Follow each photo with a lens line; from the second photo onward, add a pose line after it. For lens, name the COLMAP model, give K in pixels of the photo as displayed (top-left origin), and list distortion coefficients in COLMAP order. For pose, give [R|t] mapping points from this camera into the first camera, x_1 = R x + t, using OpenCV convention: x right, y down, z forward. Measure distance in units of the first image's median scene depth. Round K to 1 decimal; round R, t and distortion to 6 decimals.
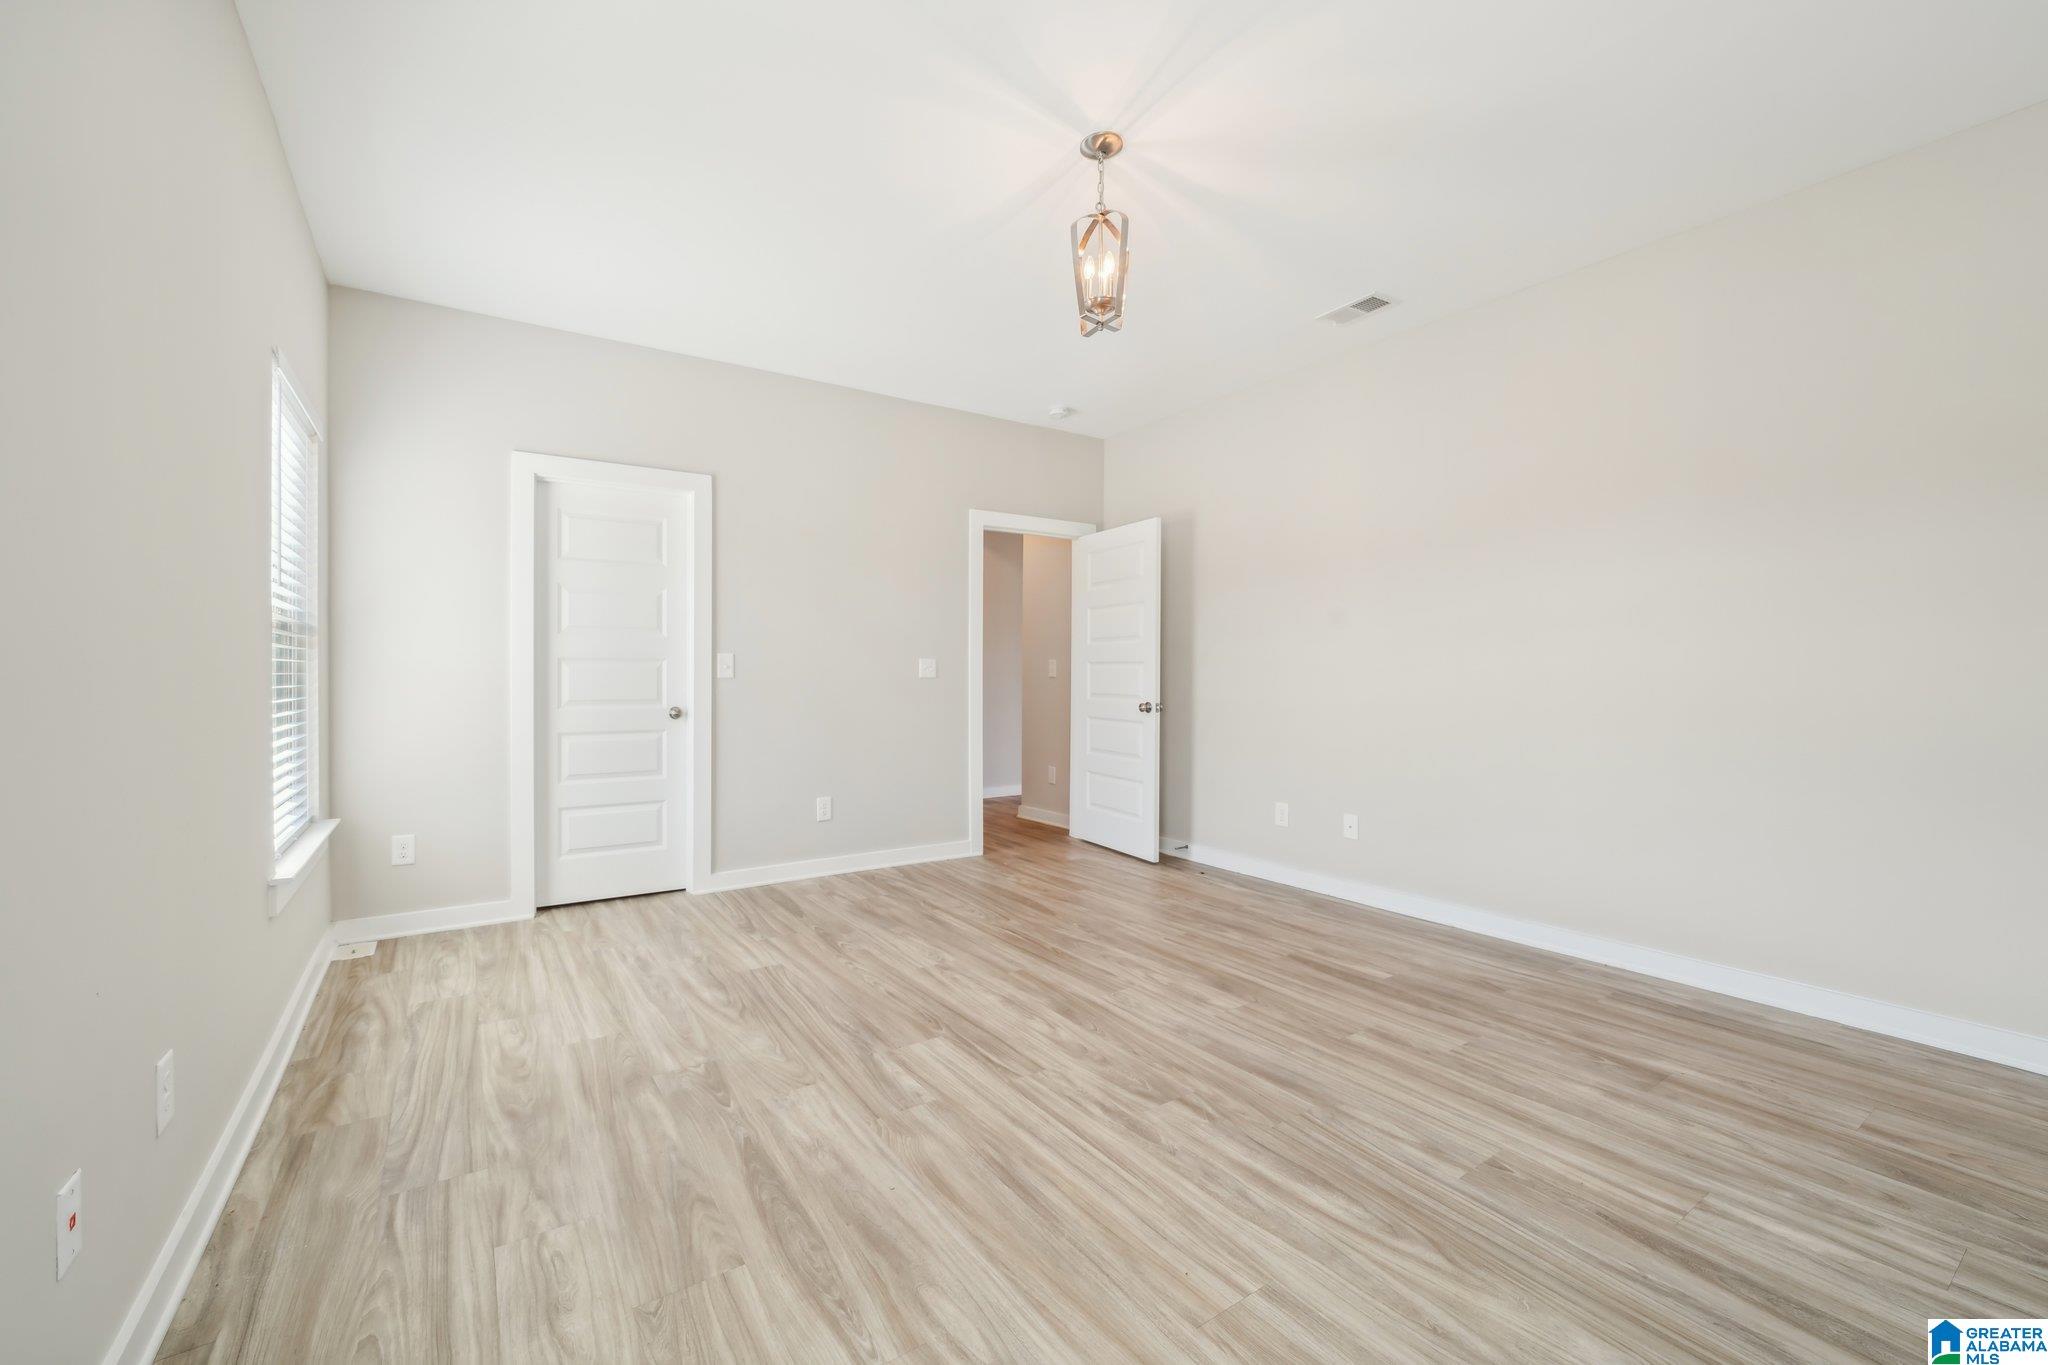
lens RADIAL K [[803.8, 0, 1029.4], [0, 803.8, 675.8], [0, 0, 1]] dist [-0.003469, 0.000015]
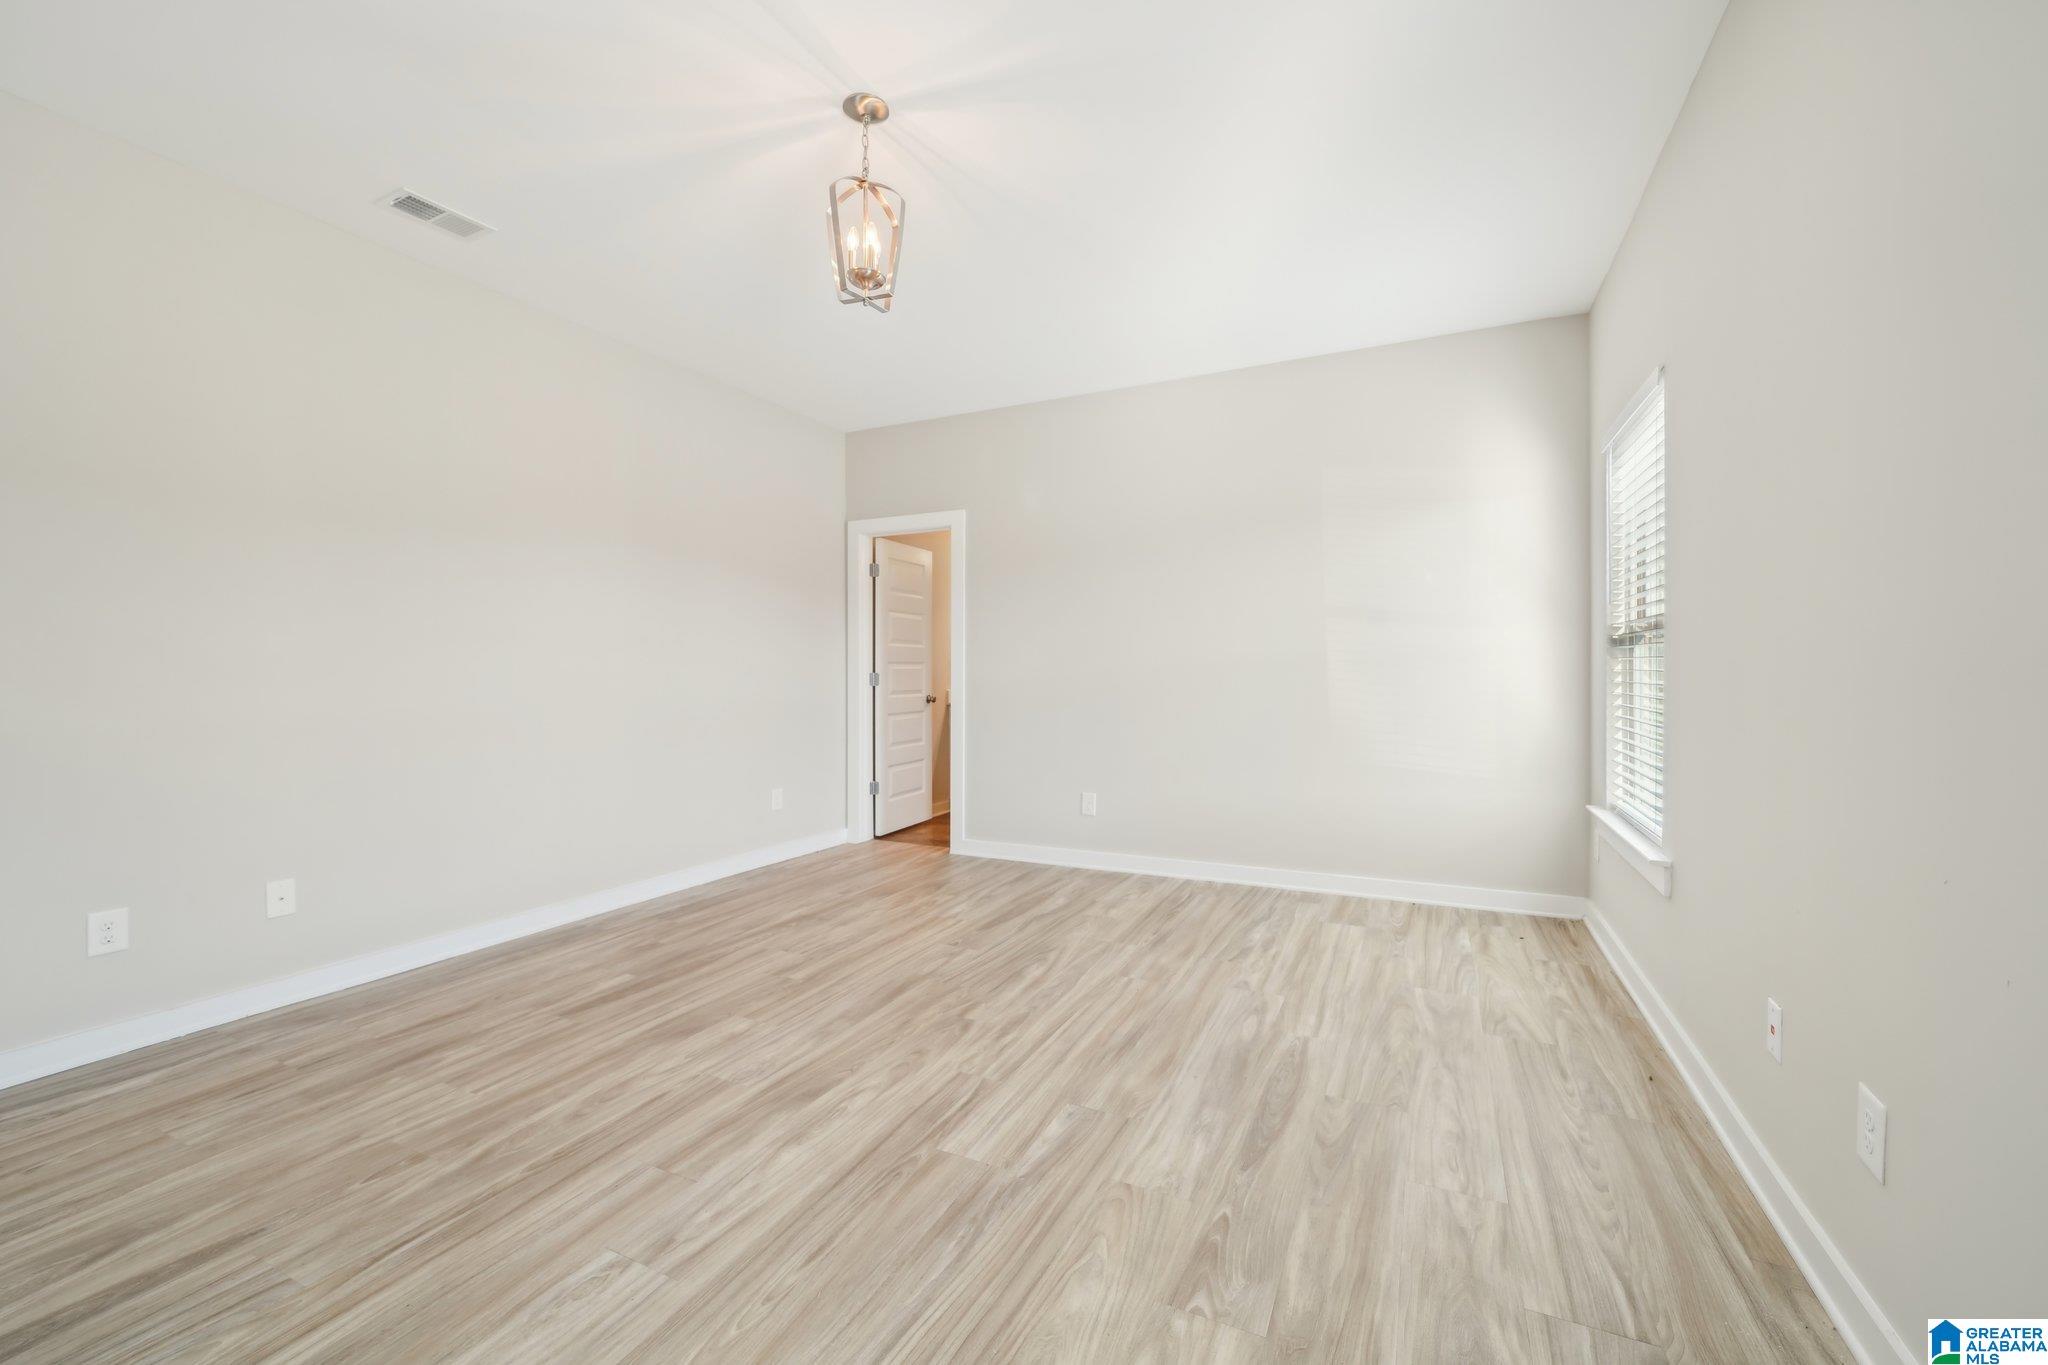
lens RADIAL K [[803.8, 0, 1012.4], [0, 803.8, 677.9], [0, 0, 1]] dist [-0.003469, 0.000015]
pose [[-0.452890, -0.002748, 0.891562, -0.860807], [0.004355, 0.999976, 0.005295, 0.003013], [-0.891556, 0.006281, -0.452867, 1.349347]]
